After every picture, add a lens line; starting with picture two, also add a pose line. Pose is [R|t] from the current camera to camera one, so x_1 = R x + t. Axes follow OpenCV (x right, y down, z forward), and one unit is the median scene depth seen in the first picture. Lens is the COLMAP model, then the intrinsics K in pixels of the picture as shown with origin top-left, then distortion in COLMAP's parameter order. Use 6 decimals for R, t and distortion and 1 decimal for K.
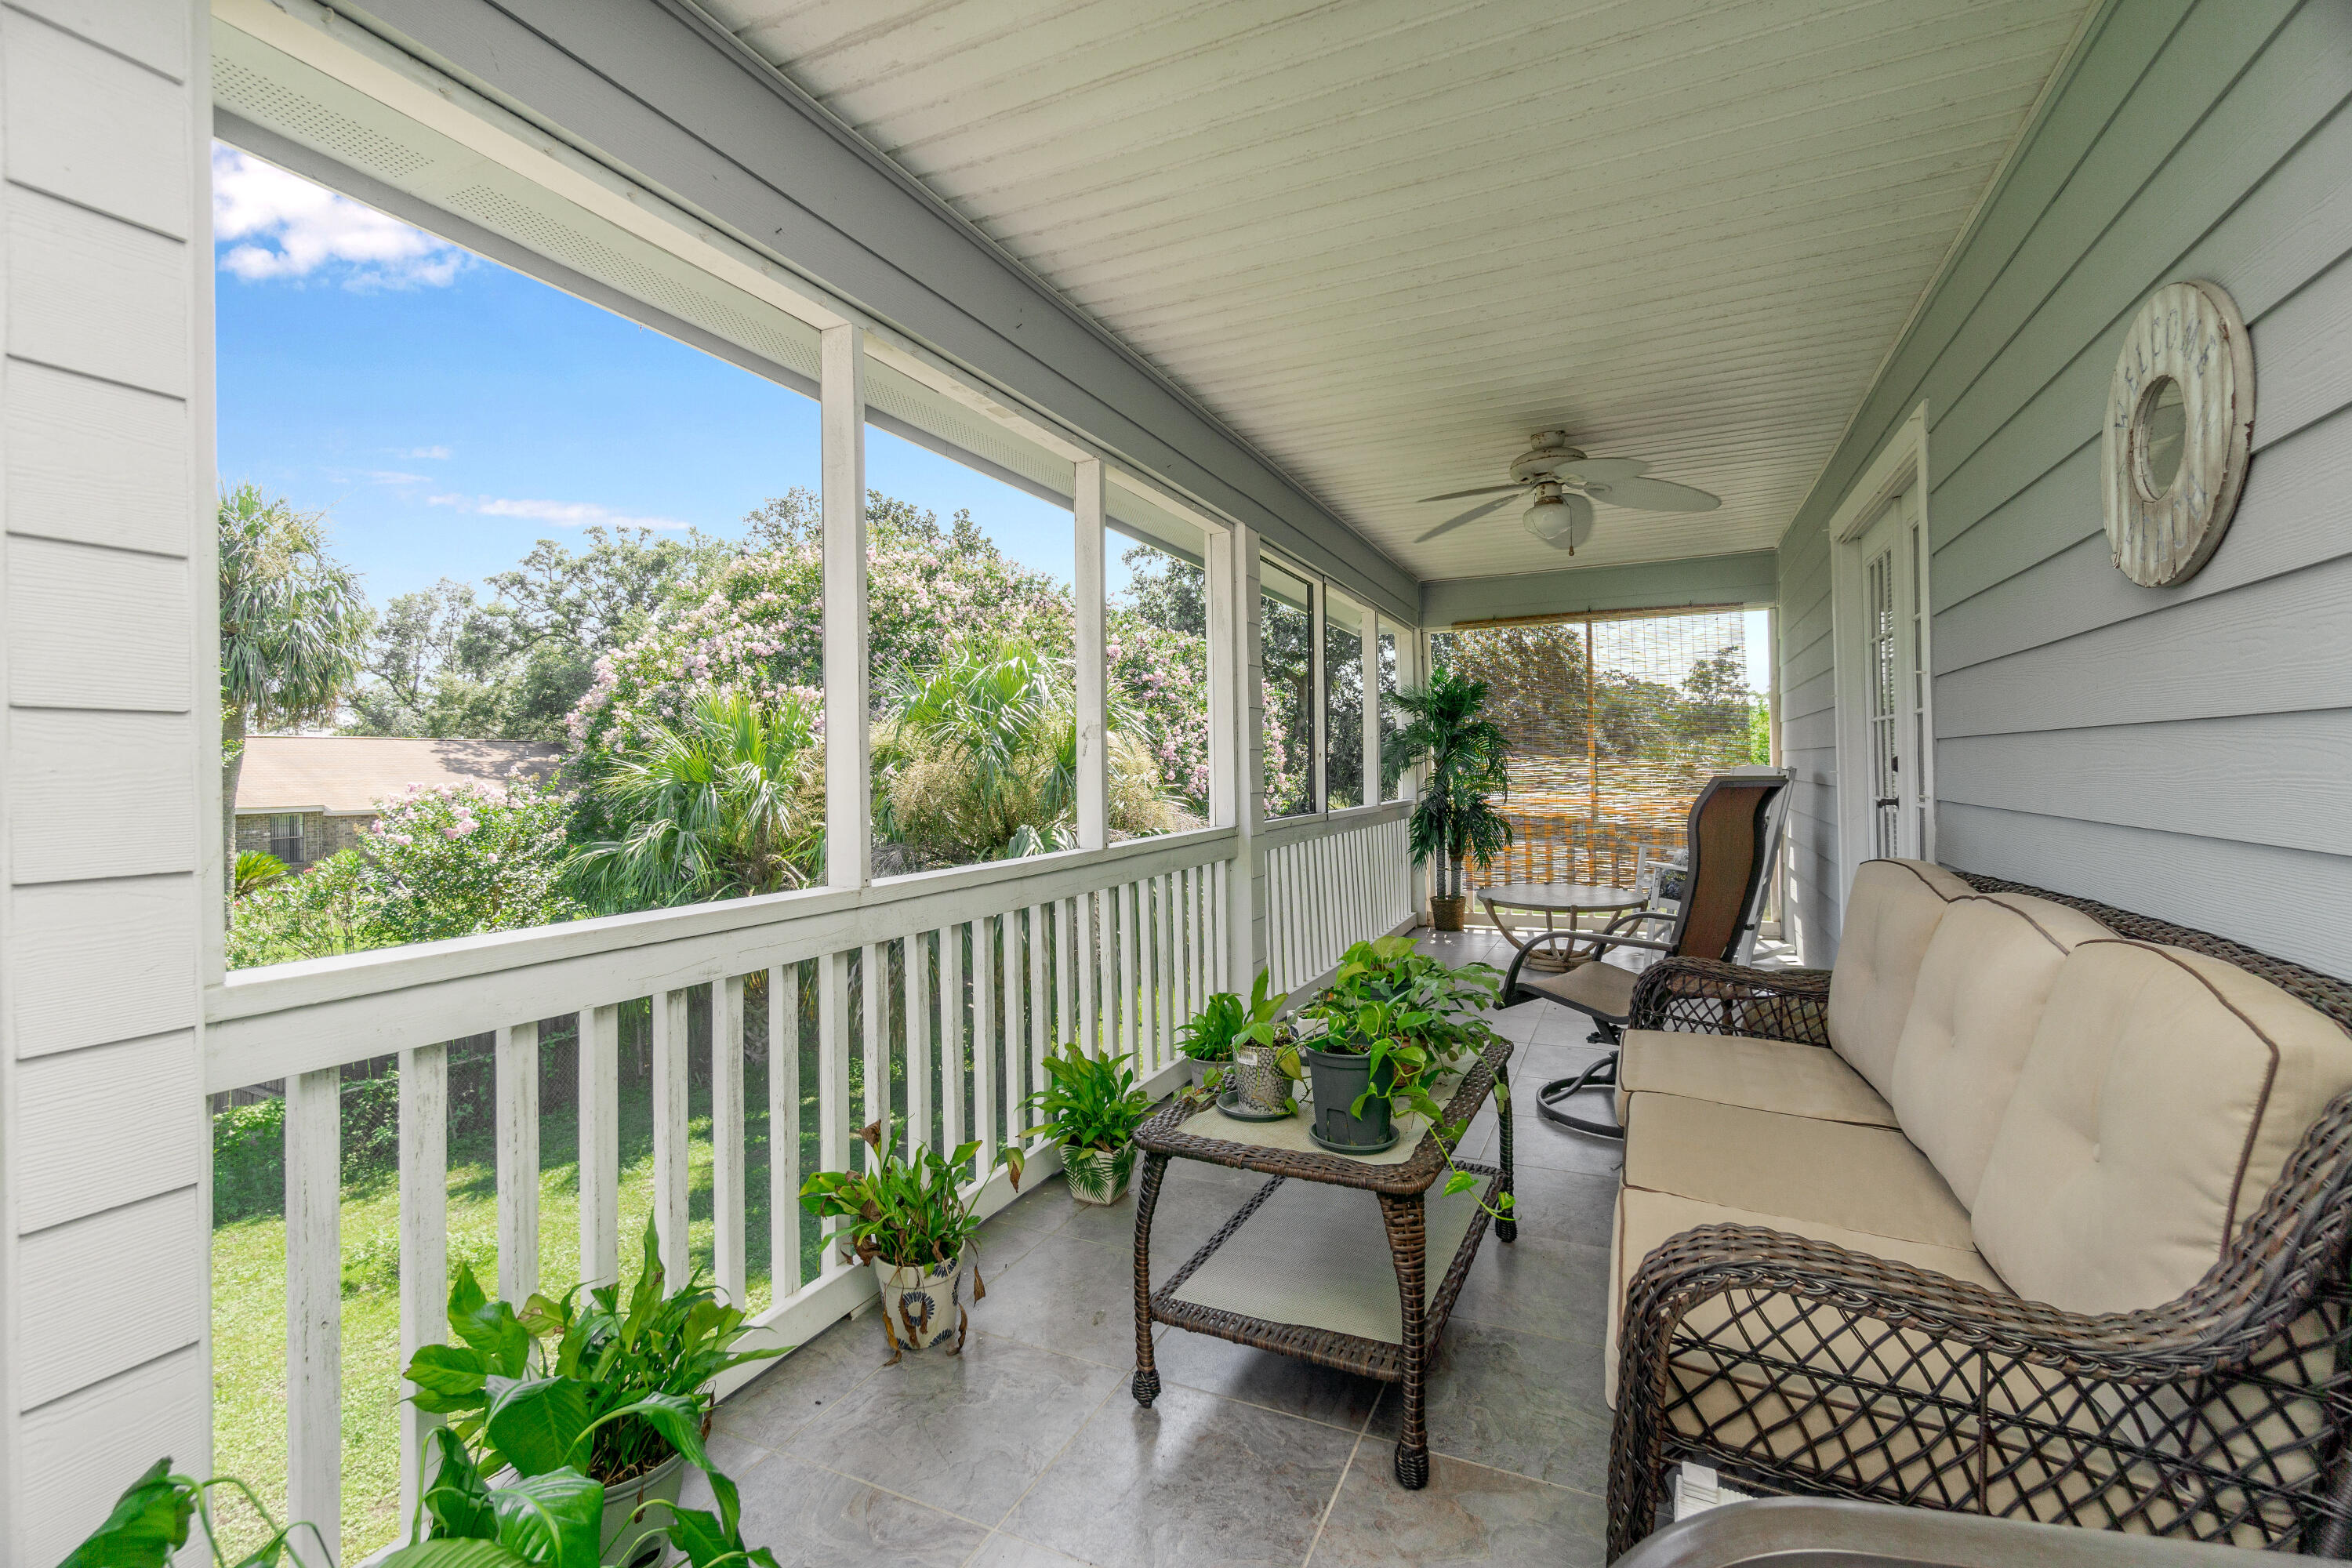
lens RADIAL K [[1020.9, 0, 1176.2], [0, 1020.9, 767.0], [0, 0, 1]] dist [-0.000386, 0.000265]
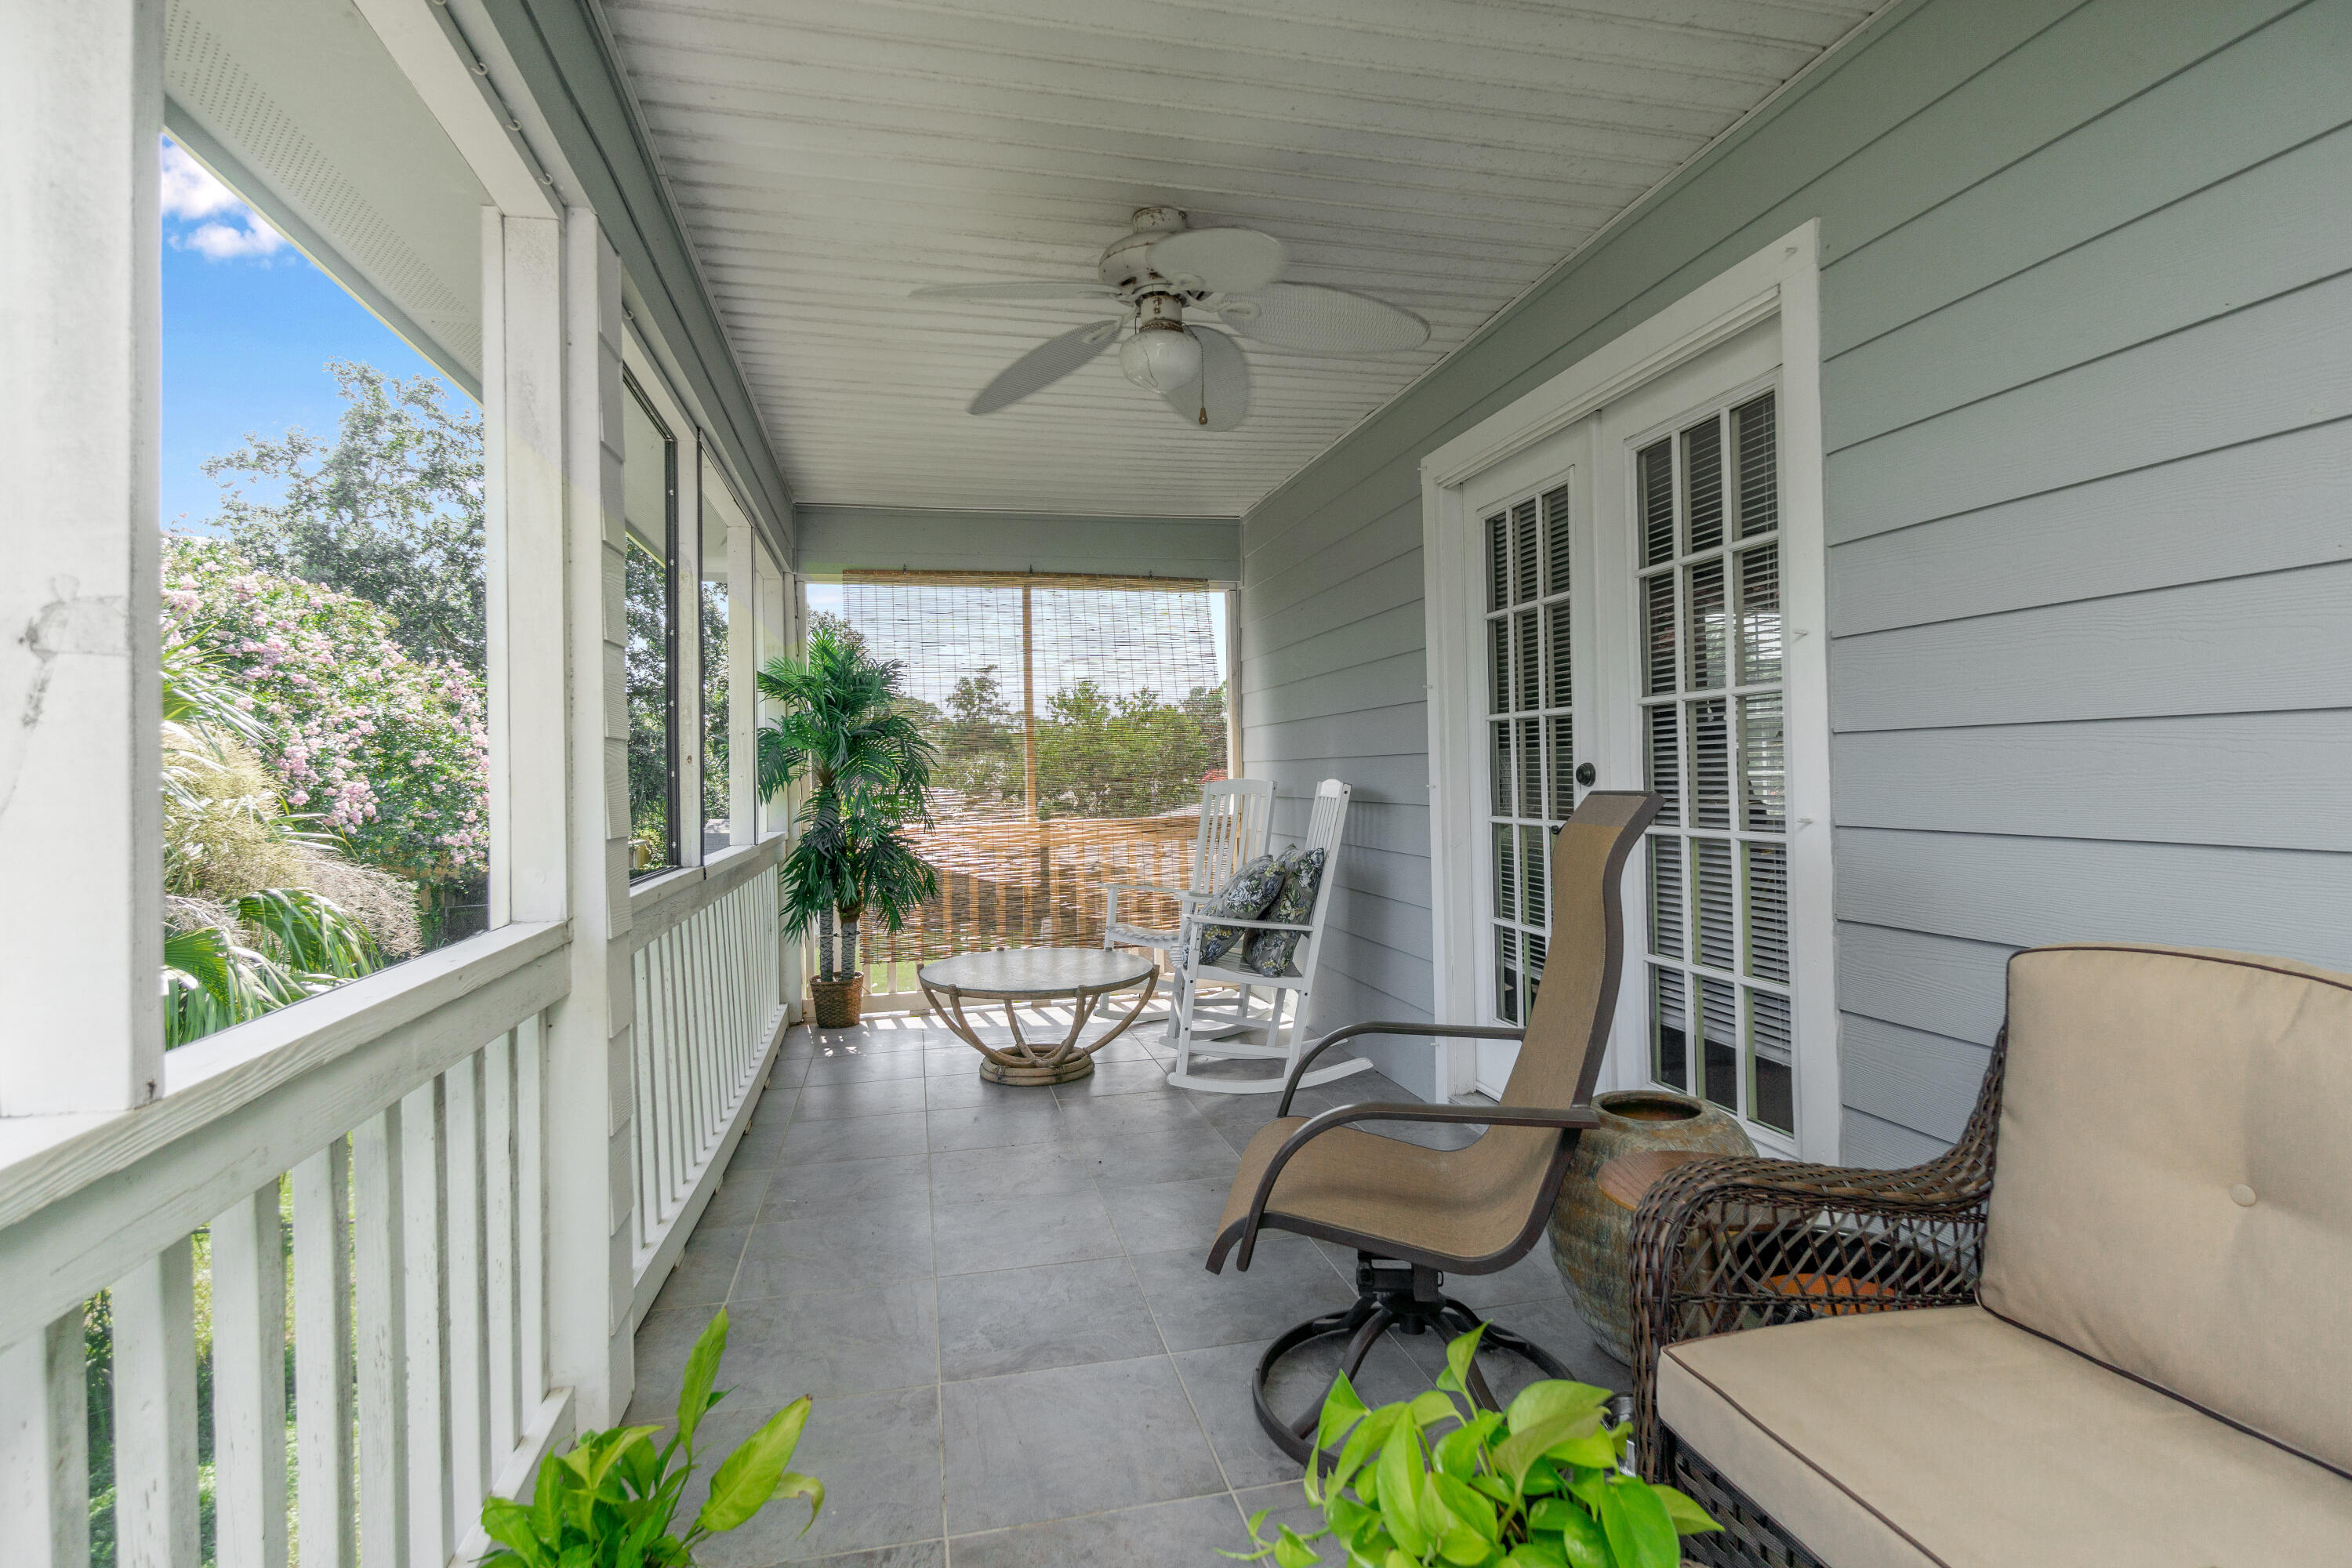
lens RADIAL K [[1080.1, 0, 1112.6], [0, 1080.1, 773.4], [0, 0, 1]] dist [-0.002578, -0.000320]
pose [[0.795246, 0.004441, 0.606271, -0.012678], [0.002642, 0.999938, -0.010792, 0.001009], [-0.606281, 0.010184, 0.795185, 0.199888]]
